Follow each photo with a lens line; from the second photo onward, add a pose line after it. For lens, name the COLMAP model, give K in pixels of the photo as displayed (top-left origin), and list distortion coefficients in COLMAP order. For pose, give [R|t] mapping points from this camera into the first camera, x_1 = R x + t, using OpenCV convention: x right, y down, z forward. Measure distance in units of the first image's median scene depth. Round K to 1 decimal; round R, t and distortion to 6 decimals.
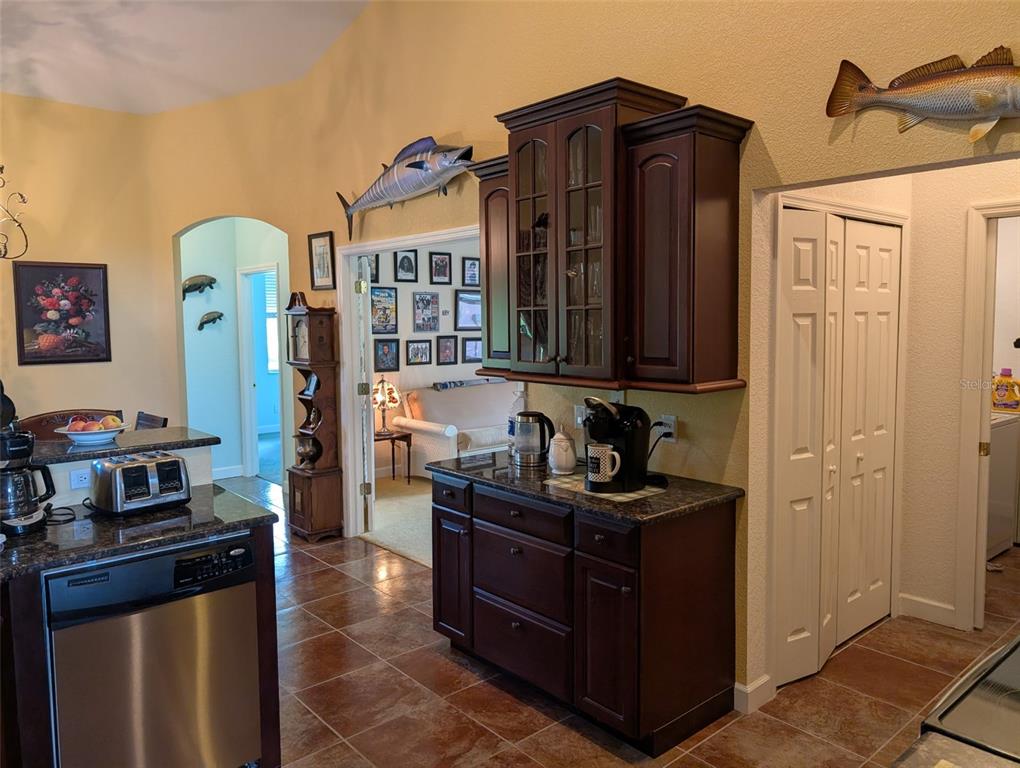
lens RADIAL K [[737.7, 0, 505.4], [0, 737.7, 369.1], [0, 0, 1]] dist [0.035165, -0.037958]
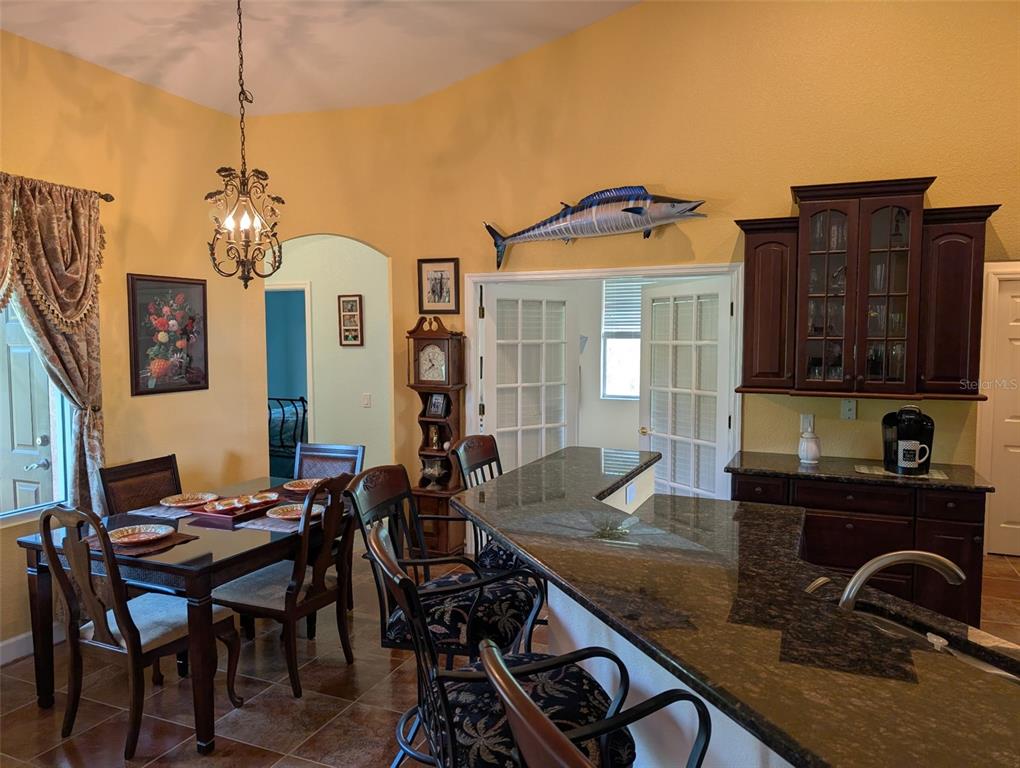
lens RADIAL K [[731.9, 0, 510.0], [0, 731.9, 384.0], [0, 0, 1]] dist [0.058425, -0.077802]
pose [[0.903168, -0.019566, 0.428842, -1.039690], [0.020738, 0.999783, 0.001942, -0.018575], [-0.428787, 0.007139, 0.903378, 0.076272]]
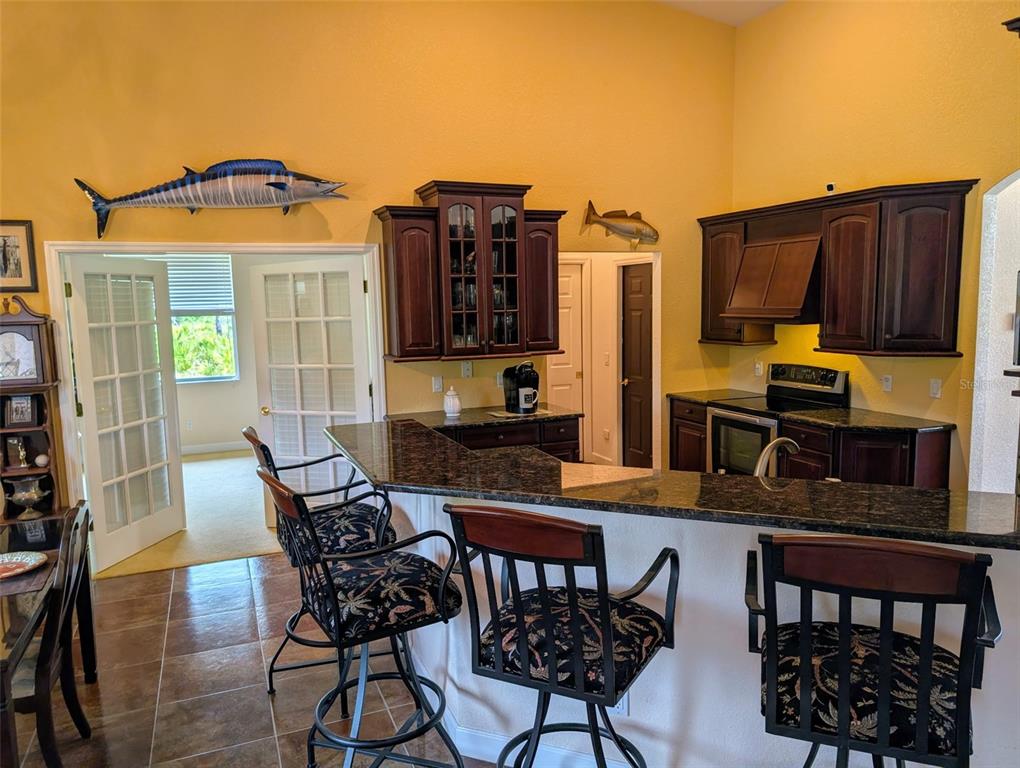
lens RADIAL K [[731.9, 0, 510.0], [0, 731.9, 384.0], [0, 0, 1]] dist [0.058425, -0.077802]
pose [[0.321404, -0.105154, 0.941085, -1.440682], [0.086421, 0.992925, 0.081432, -0.050355], [-0.942990, 0.055157, 0.328218, 0.422349]]
